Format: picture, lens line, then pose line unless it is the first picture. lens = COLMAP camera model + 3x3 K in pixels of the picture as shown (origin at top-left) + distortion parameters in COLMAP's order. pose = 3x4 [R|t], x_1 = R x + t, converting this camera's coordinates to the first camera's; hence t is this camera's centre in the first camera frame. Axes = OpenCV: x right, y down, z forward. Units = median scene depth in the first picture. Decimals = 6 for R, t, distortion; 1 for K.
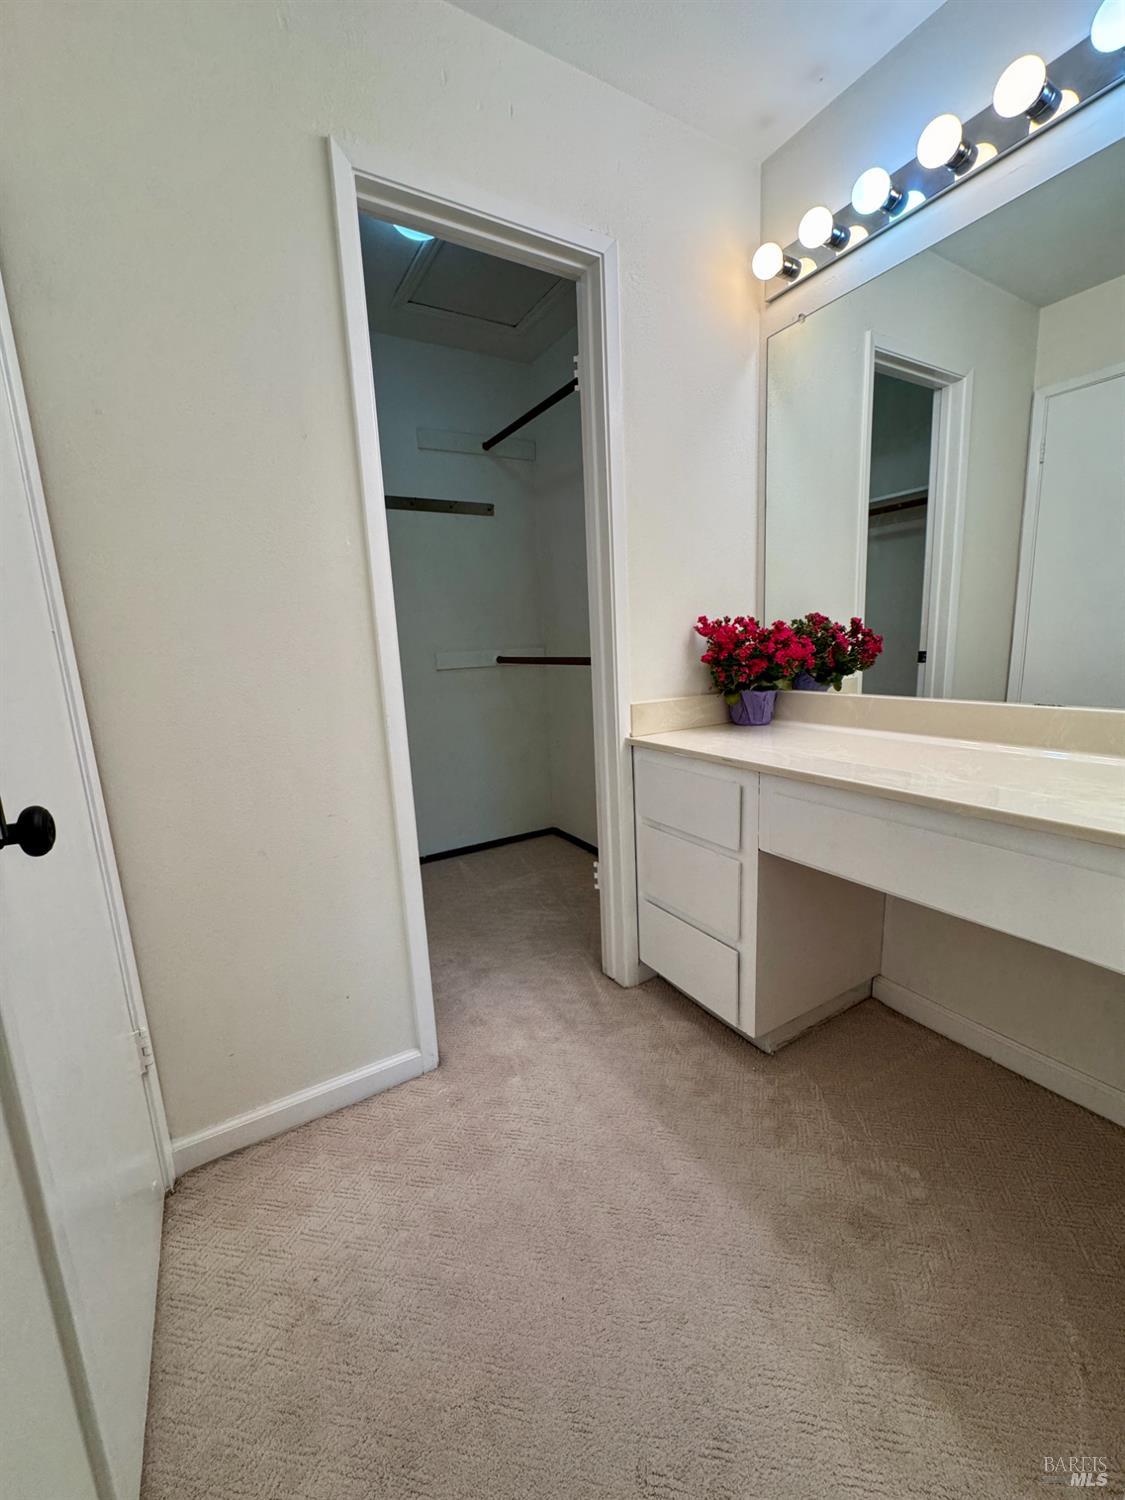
lens RADIAL K [[597.7, 0, 564.8], [0, 597.7, 747.2], [0, 0, 1]] dist [0.000109, 0.000640]
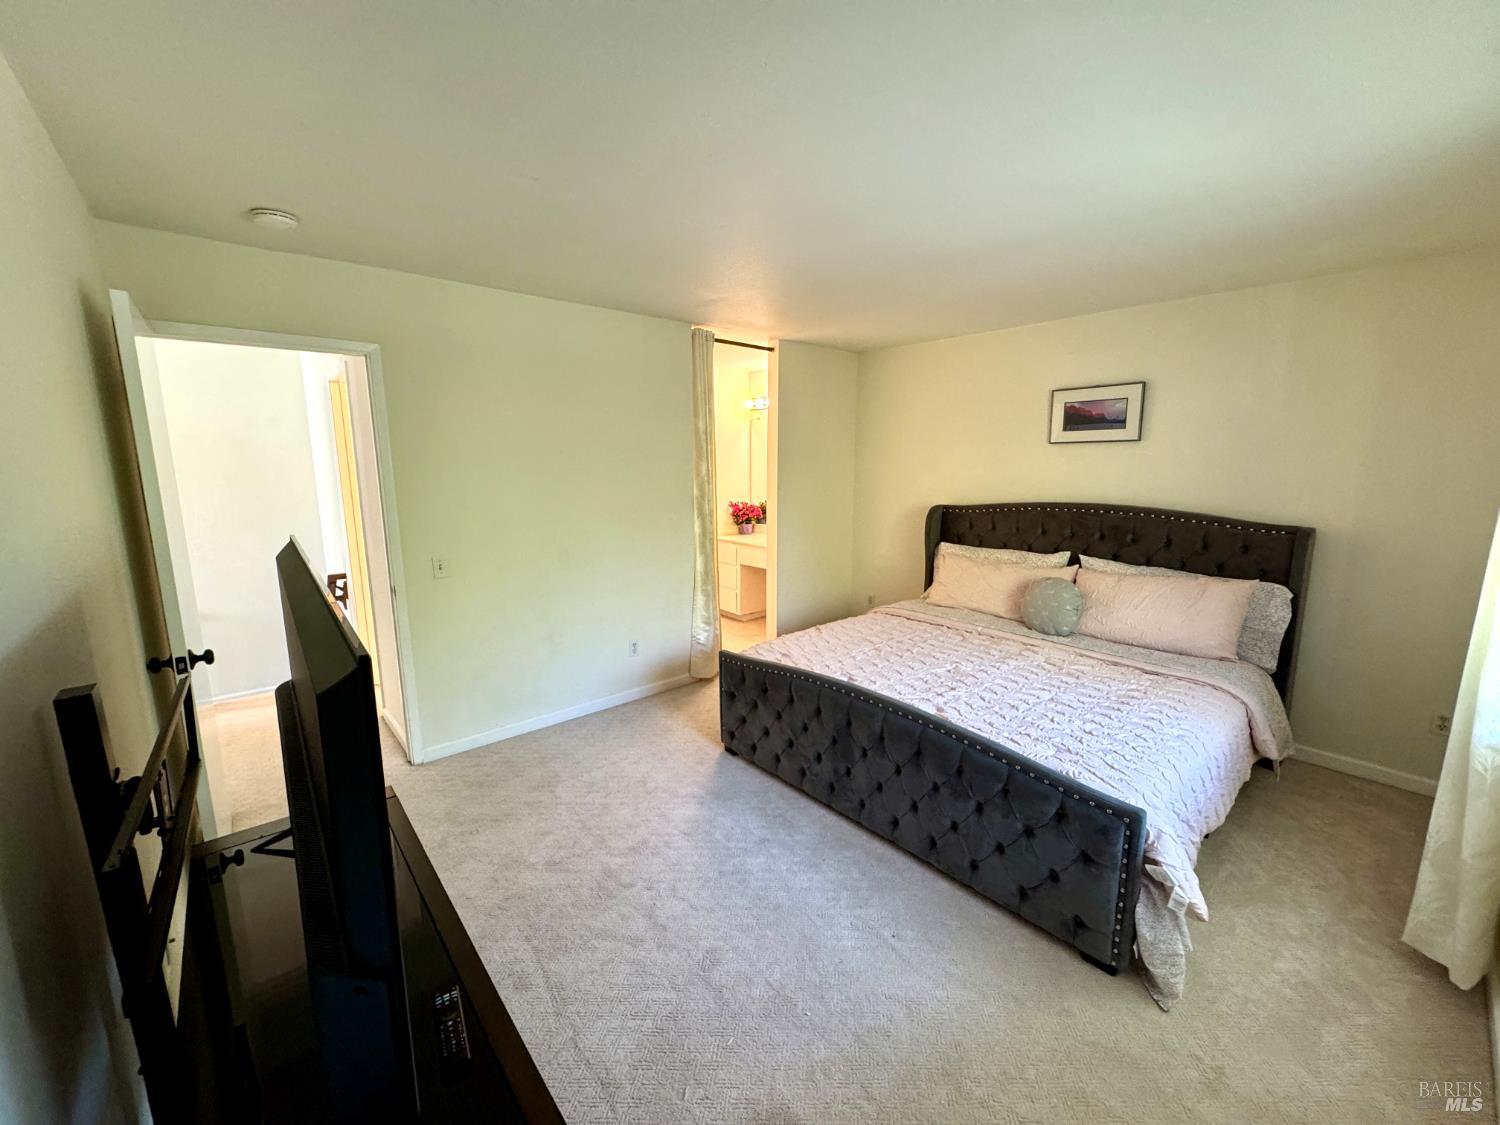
lens RADIAL K [[597.7, 0, 749.3], [0, 597.7, 565.4], [0, 0, 1]] dist [0.000109, 0.000640]
pose [[0.985939, 0.016425, 0.166296, -0.225062], [-0.011763, 0.999511, -0.028985, 0.240658], [-0.166690, 0.026622, 0.985650, -2.359137]]
